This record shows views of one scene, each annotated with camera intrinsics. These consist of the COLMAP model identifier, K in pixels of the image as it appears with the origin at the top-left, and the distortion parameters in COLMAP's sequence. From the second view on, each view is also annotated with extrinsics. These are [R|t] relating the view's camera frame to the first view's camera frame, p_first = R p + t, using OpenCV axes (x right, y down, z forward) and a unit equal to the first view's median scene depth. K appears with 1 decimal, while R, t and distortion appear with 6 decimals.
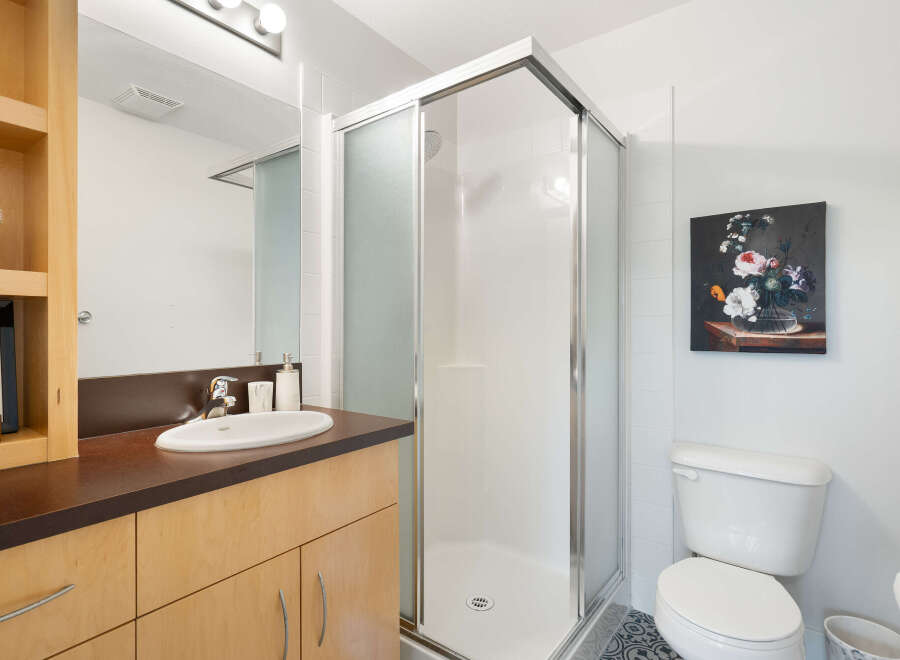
lens RADIAL K [[452.0, 0, 446.3], [0, 452.0, 322.9], [0, 0, 1]] dist [-0.001061, 0.000813]
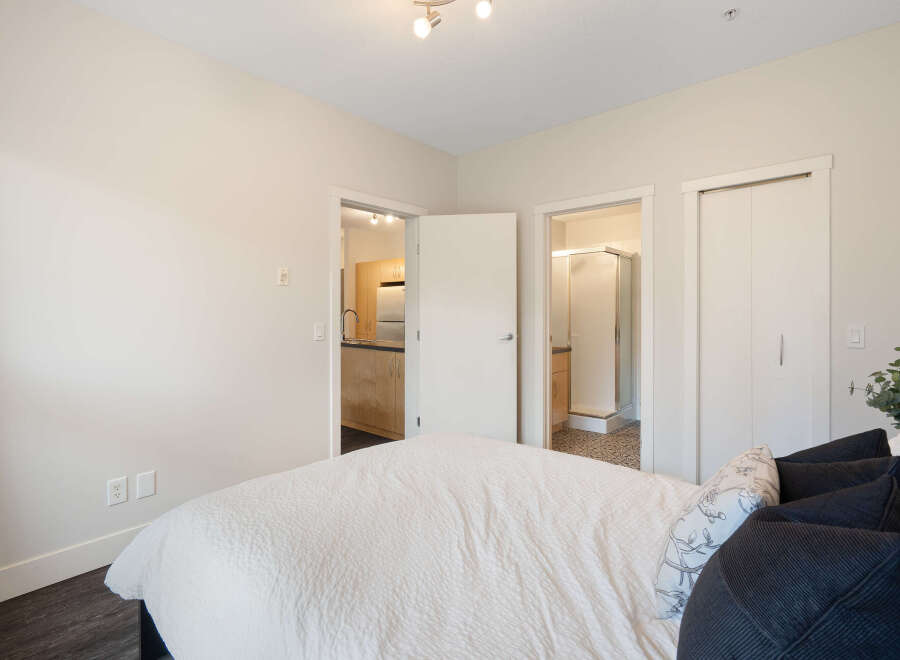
lens RADIAL K [[452.0, 0, 446.3], [0, 452.0, 322.9], [0, 0, 1]] dist [-0.001061, 0.000813]
pose [[0.996852, -0.002493, -0.079252, -0.619568], [0.002798, 0.999989, 0.003737, -0.013529], [0.079241, -0.003947, 0.996848, -2.135300]]
